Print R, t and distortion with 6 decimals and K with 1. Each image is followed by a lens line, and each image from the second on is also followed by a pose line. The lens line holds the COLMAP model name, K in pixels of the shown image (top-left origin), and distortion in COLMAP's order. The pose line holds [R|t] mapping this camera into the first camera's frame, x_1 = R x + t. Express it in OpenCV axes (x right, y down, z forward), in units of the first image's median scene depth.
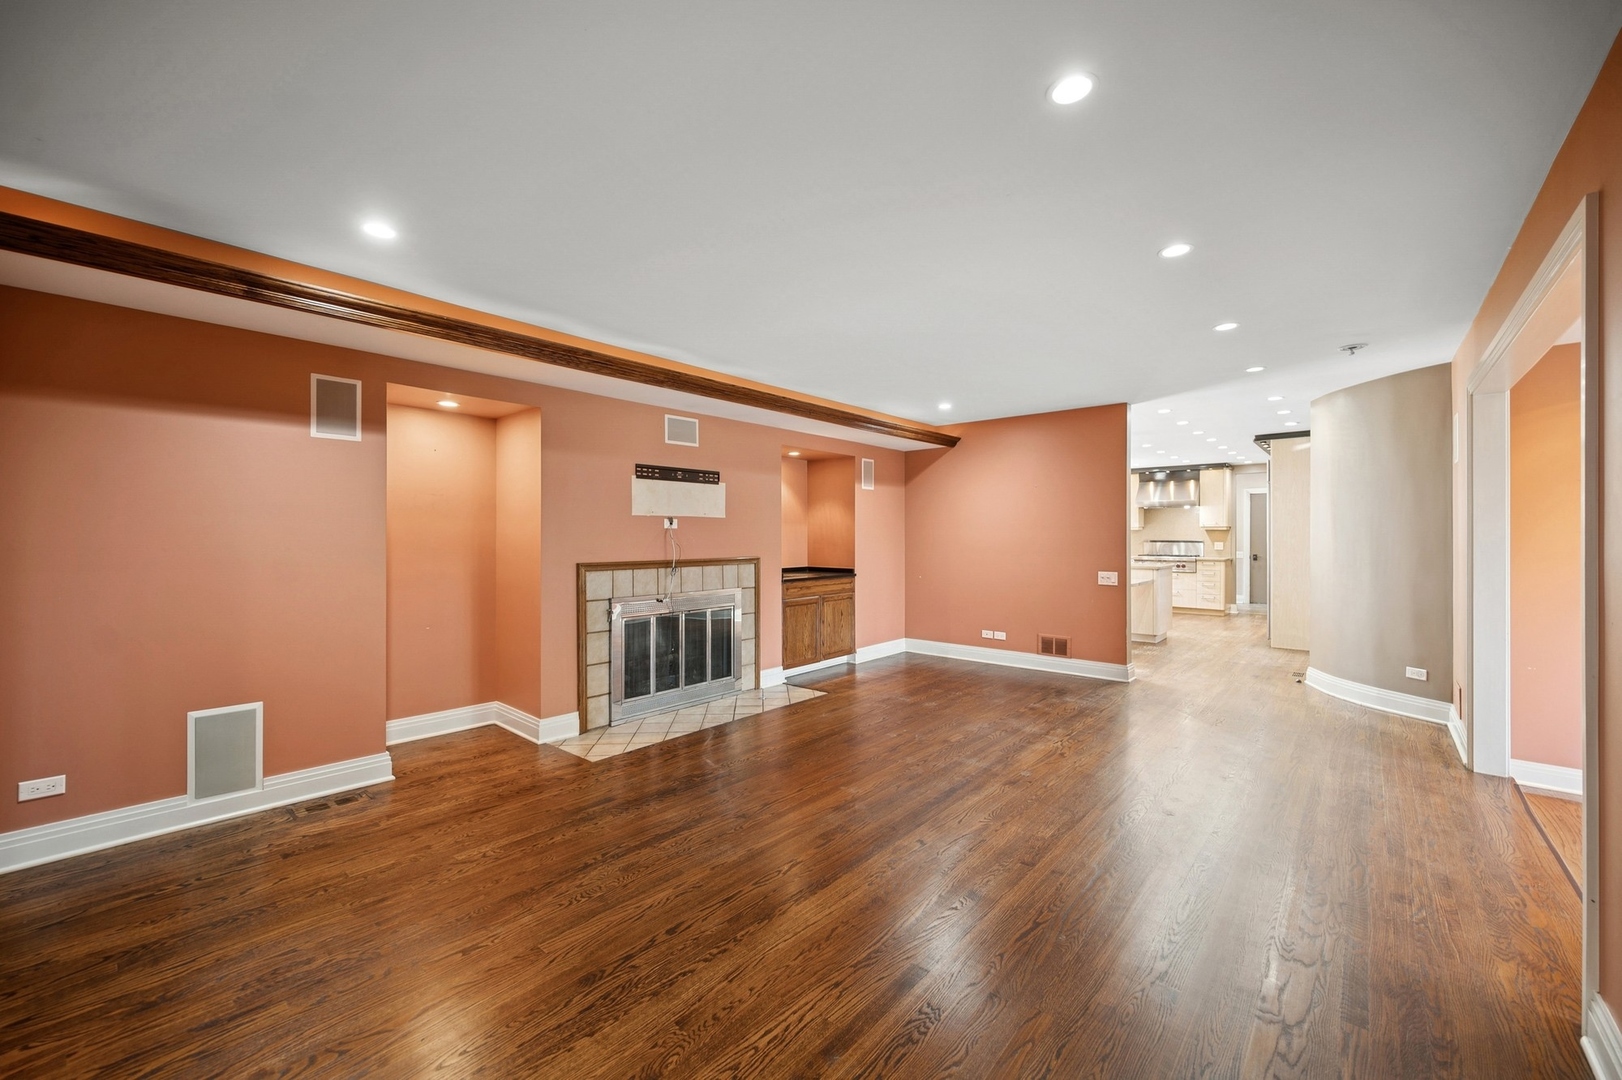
lens RADIAL K [[642.9, 0, 813.3], [0, 642.9, 535.2], [0, 0, 1]] dist [0.000290, -0.000078]
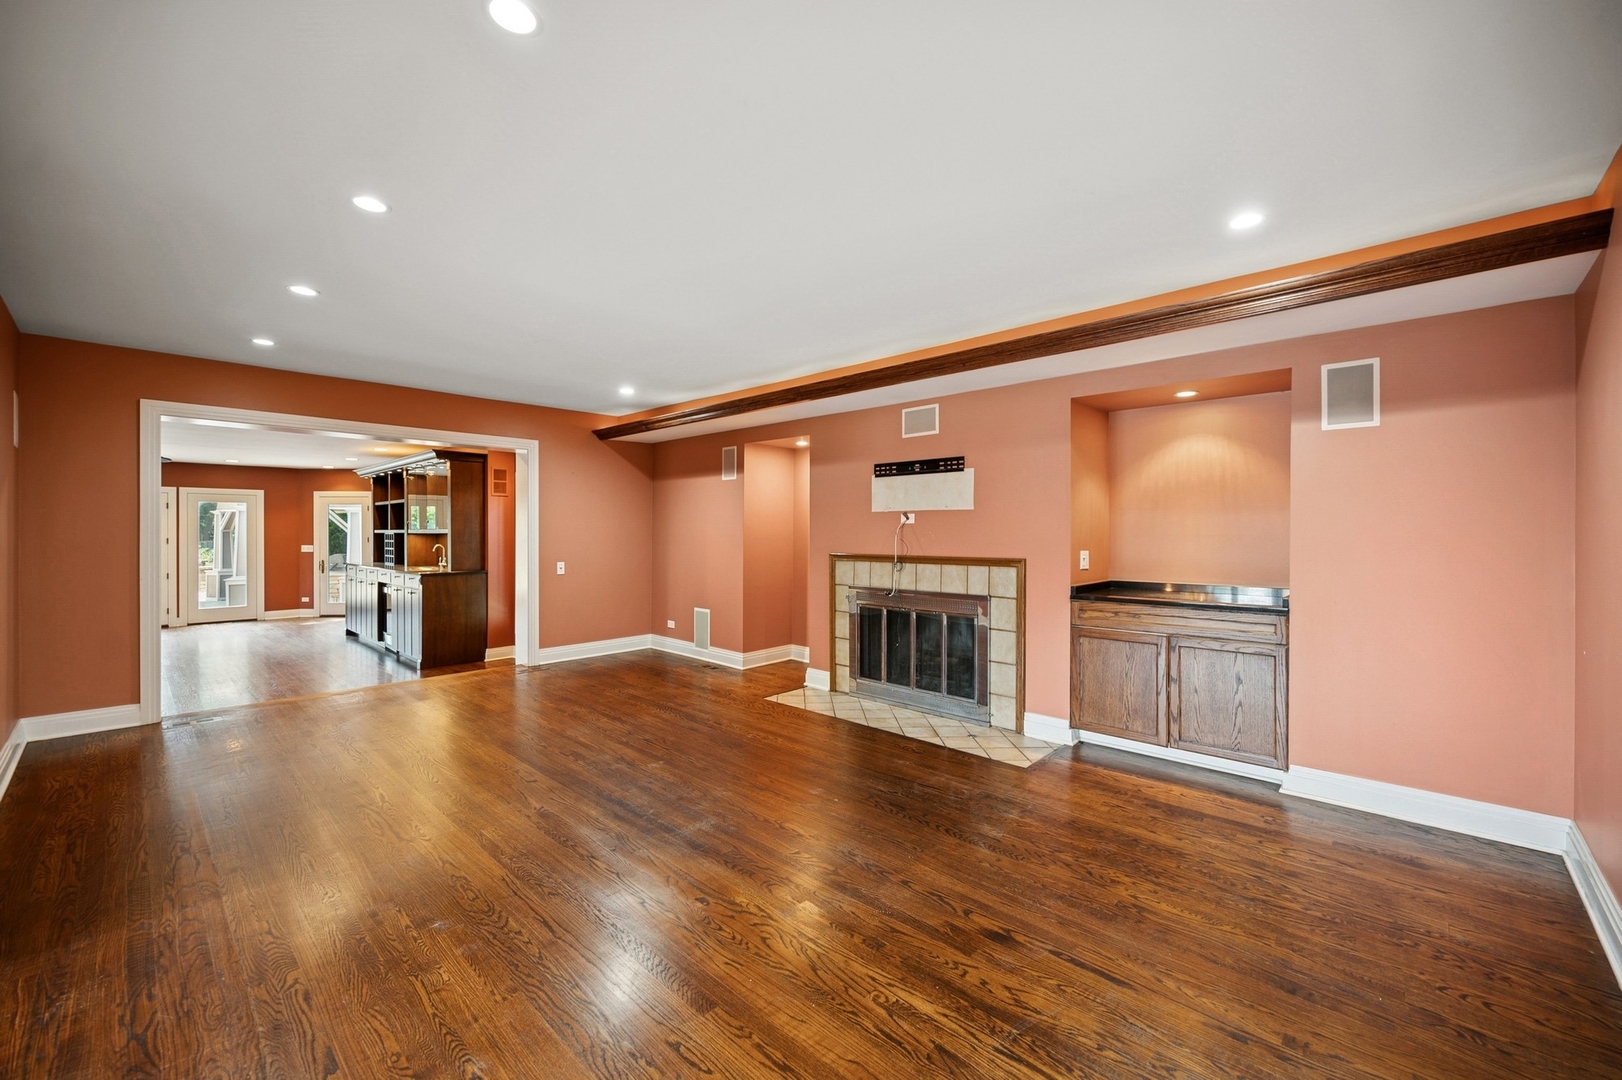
lens RADIAL K [[642.9, 0, 809.8], [0, 642.9, 535.2], [0, 0, 1]] dist [0.000290, -0.000078]
pose [[-0.044145, 0.005375, -0.999011, 0.774091], [-0.000117, 0.999985, 0.005385, 0.002186], [0.999025, 0.000354, -0.044143, 0.898050]]
